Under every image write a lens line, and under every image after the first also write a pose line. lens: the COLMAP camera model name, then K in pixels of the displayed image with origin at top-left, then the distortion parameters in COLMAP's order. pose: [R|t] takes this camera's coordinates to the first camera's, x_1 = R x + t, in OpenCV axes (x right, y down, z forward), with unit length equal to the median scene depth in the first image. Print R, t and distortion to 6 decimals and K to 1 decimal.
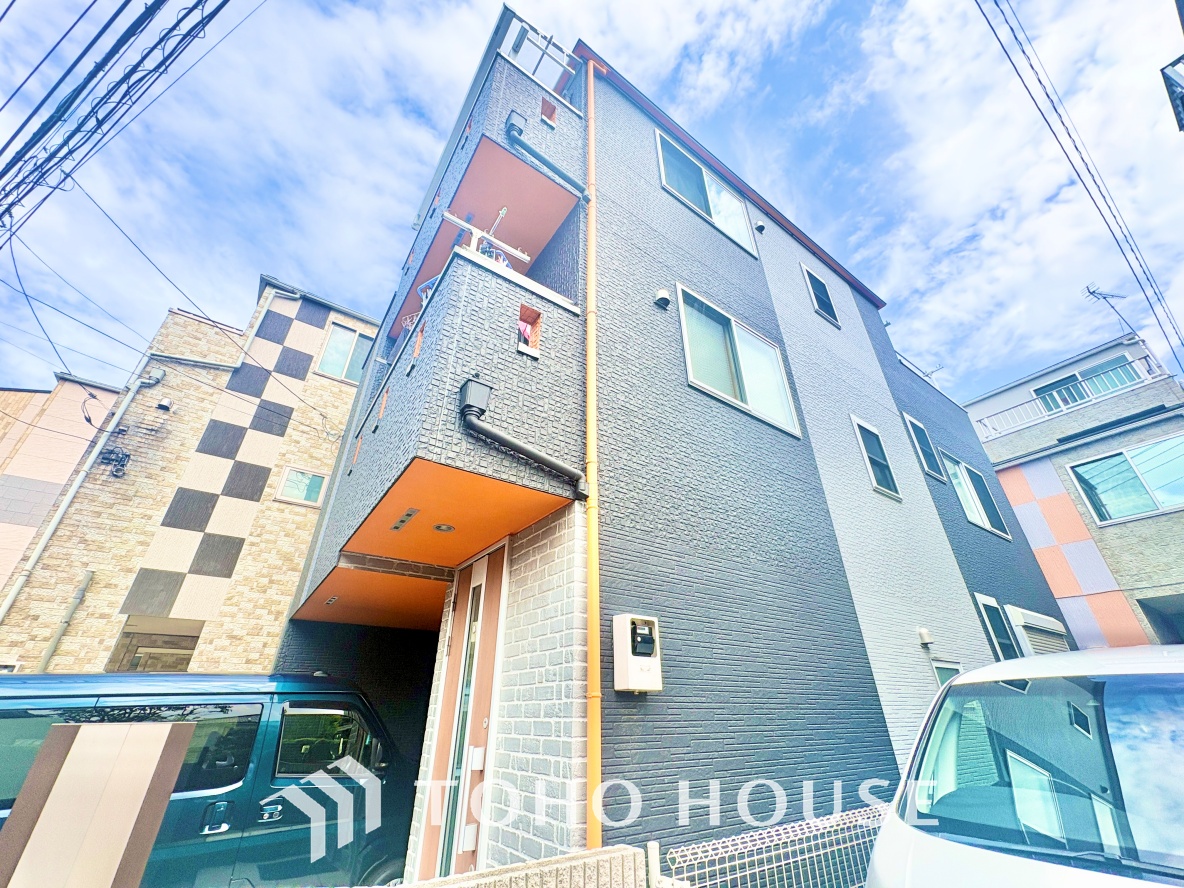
lens RADIAL K [[472.0, 0, 593.3], [0, 472.0, 444.2], [0, 0, 1]] dist [-0.000143, 0.000265]
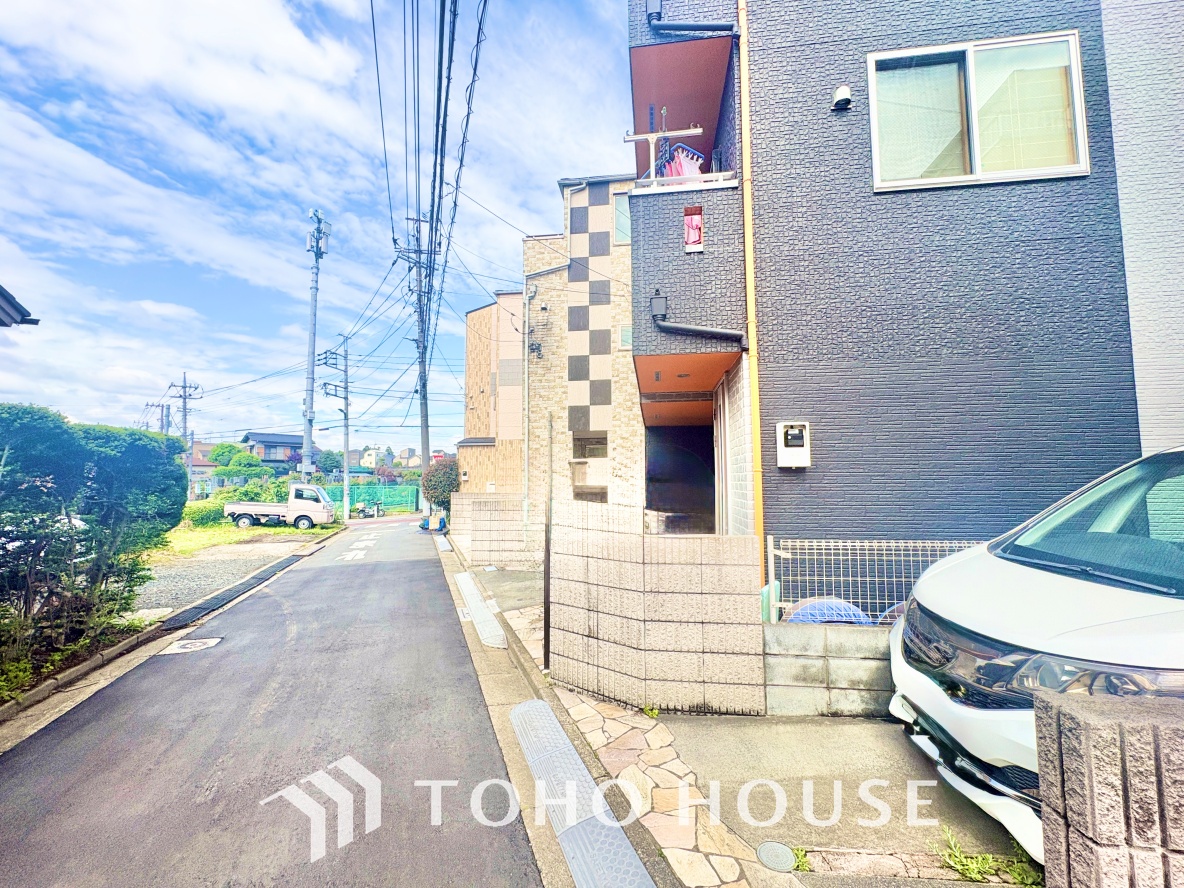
lens RADIAL K [[472.0, 0, 592.7], [0, 472.0, 444.6], [0, 0, 1]] dist [-0.000143, 0.000265]
pose [[0.732769, -0.050535, -0.678598, 0.272175], [0.340114, 0.890939, 0.300916, -0.101383], [0.589383, -0.451303, 0.670040, -0.172268]]
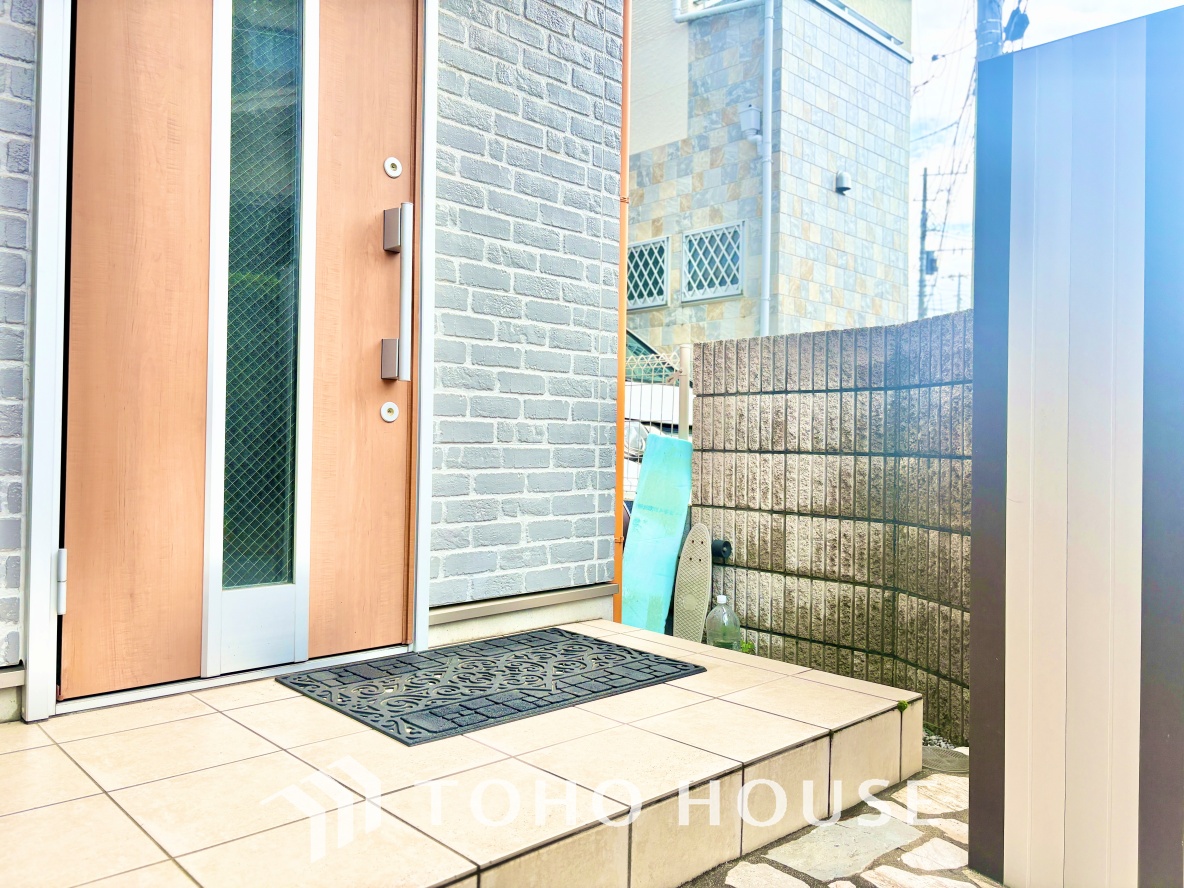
lens RADIAL K [[898.7, 0, 590.8], [0, 898.7, 429.7], [0, 0, 1]] dist [0.037051, -0.042653]
pose [[-0.148766, 0.015447, 0.988752, -0.526897], [-0.504000, 0.859080, -0.089253, 0.371332], [-0.850795, -0.511608, -0.120017, 0.380078]]
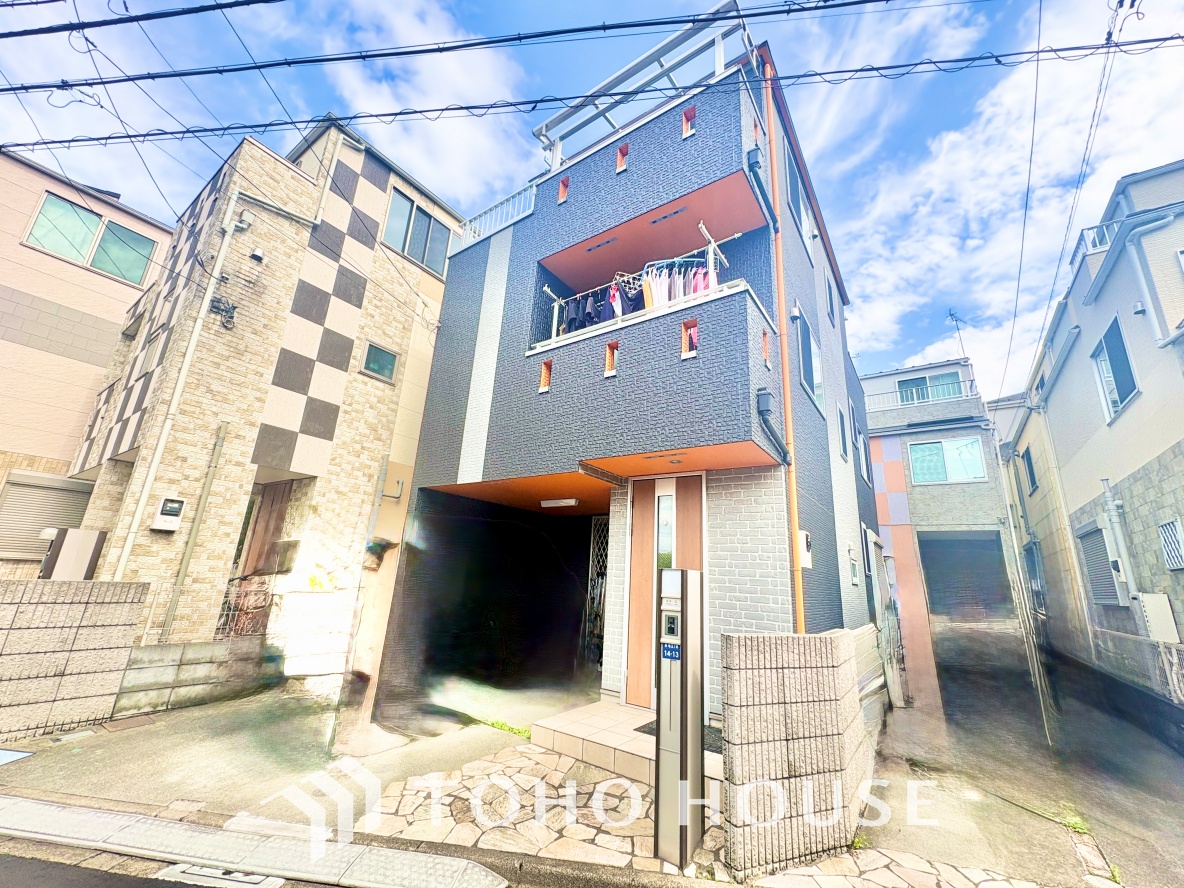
lens RADIAL K [[472.0, 0, 592.8], [0, 472.0, 443.6], [0, 0, 1]] dist [-0.000143, 0.000265]
pose [[0.941883, 0.146970, 0.302088, -0.554147], [-0.216933, 0.952692, 0.212880, -0.078221], [-0.256510, -0.266041, 0.929207, -0.181350]]
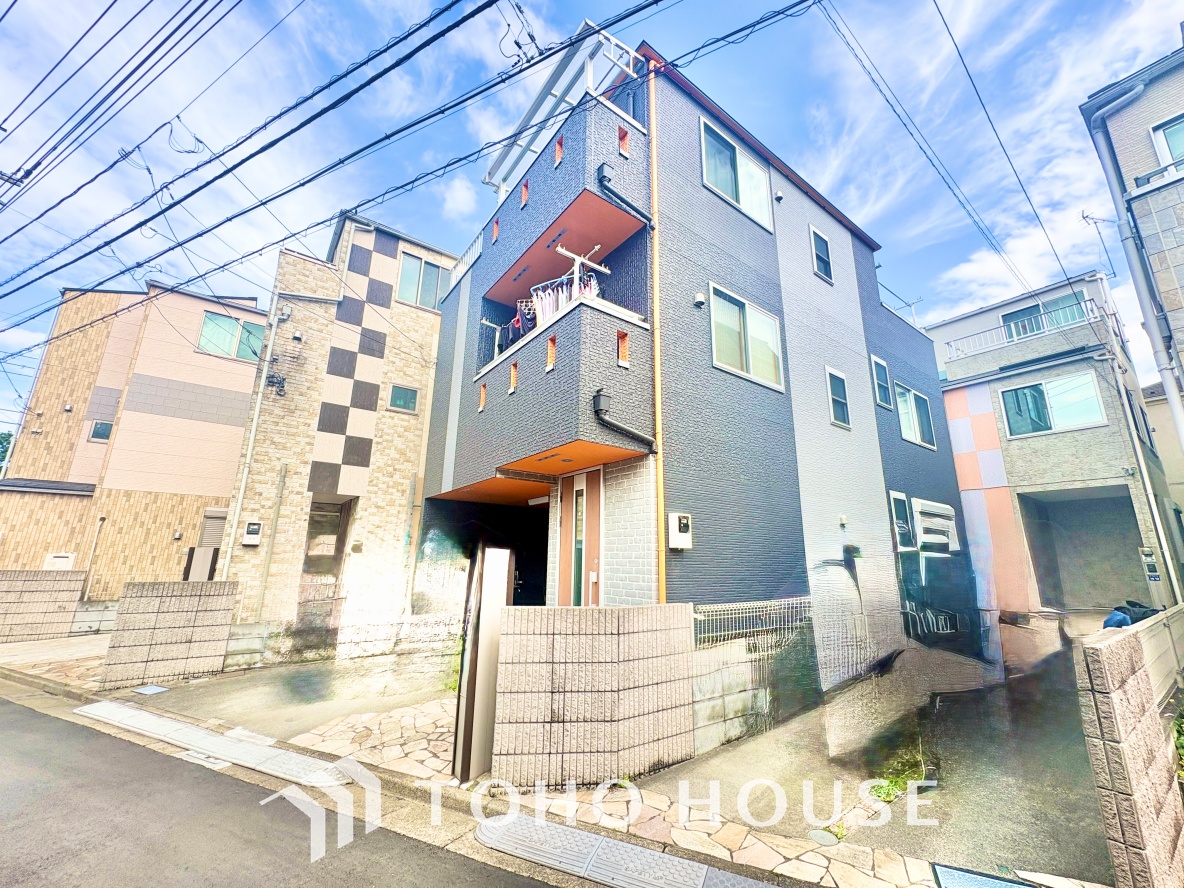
lens RADIAL K [[472.0, 0, 593.2], [0, 472.0, 443.7], [0, 0, 1]] dist [-0.000143, 0.000265]
pose [[0.999624, 0.023777, 0.013678, -0.130529], [-0.026589, 0.962452, 0.270148, -0.187704], [-0.006741, -0.270410, 0.962722, -0.347928]]
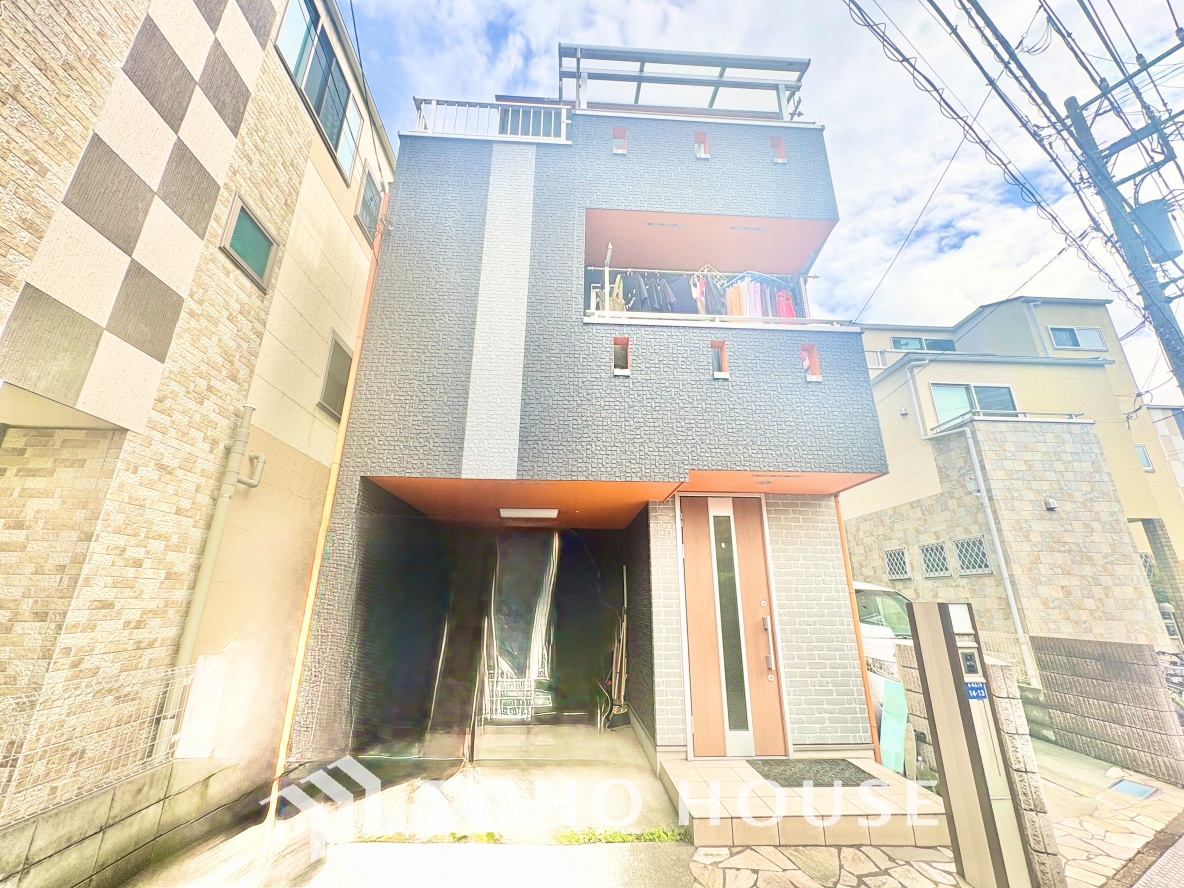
lens RADIAL K [[472.0, 0, 592.8], [0, 472.0, 444.5], [0, 0, 1]] dist [-0.000143, 0.000265]
pose [[0.529704, 0.272513, 0.803212, -0.960954], [-0.427760, 0.903561, -0.024459, 0.178039], [-0.732417, -0.330626, 0.595190, 0.296806]]
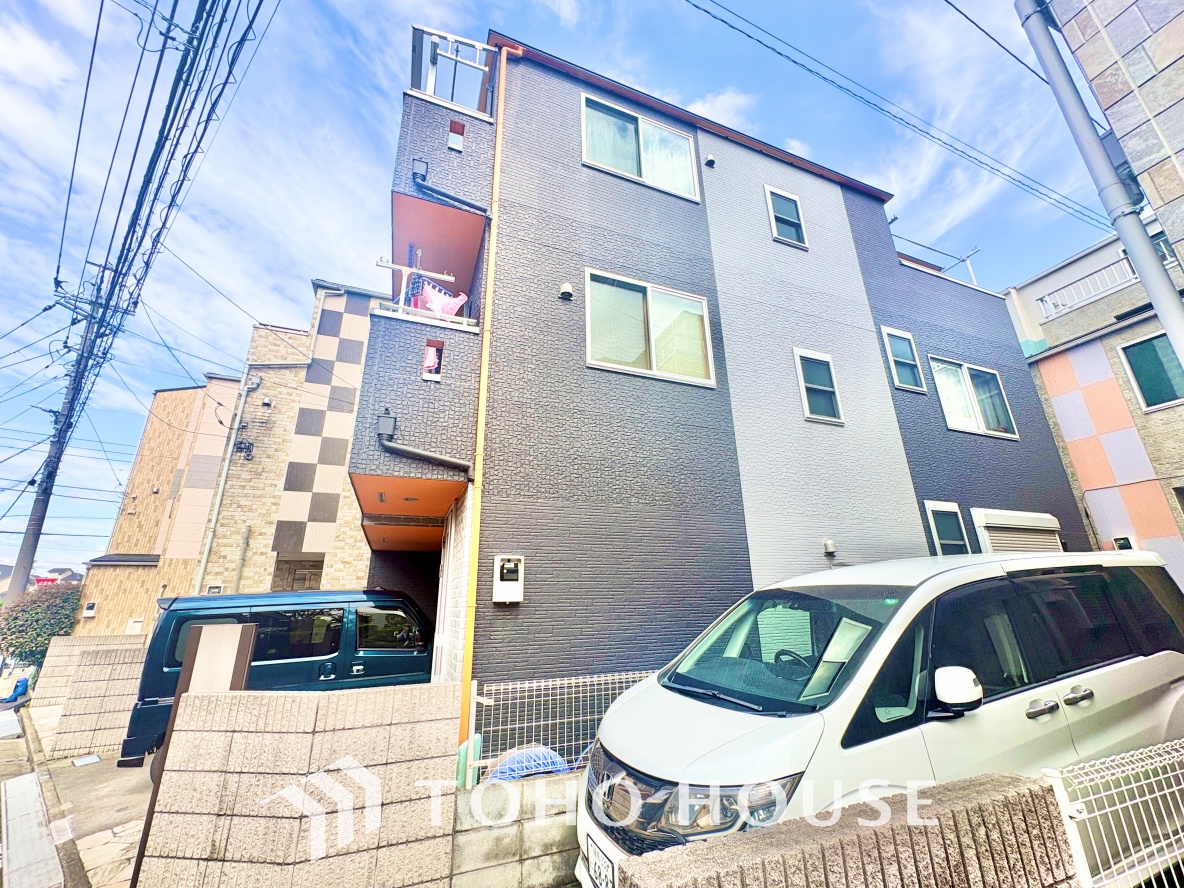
lens RADIAL K [[472.0, 0, 594.0], [0, 472.0, 444.2], [0, 0, 1]] dist [-0.000143, 0.000265]
pose [[0.971968, -0.089285, -0.217501, 0.307307], [0.129800, 0.975109, 0.179763, -0.096603], [0.196037, -0.202956, 0.959364, -0.143067]]
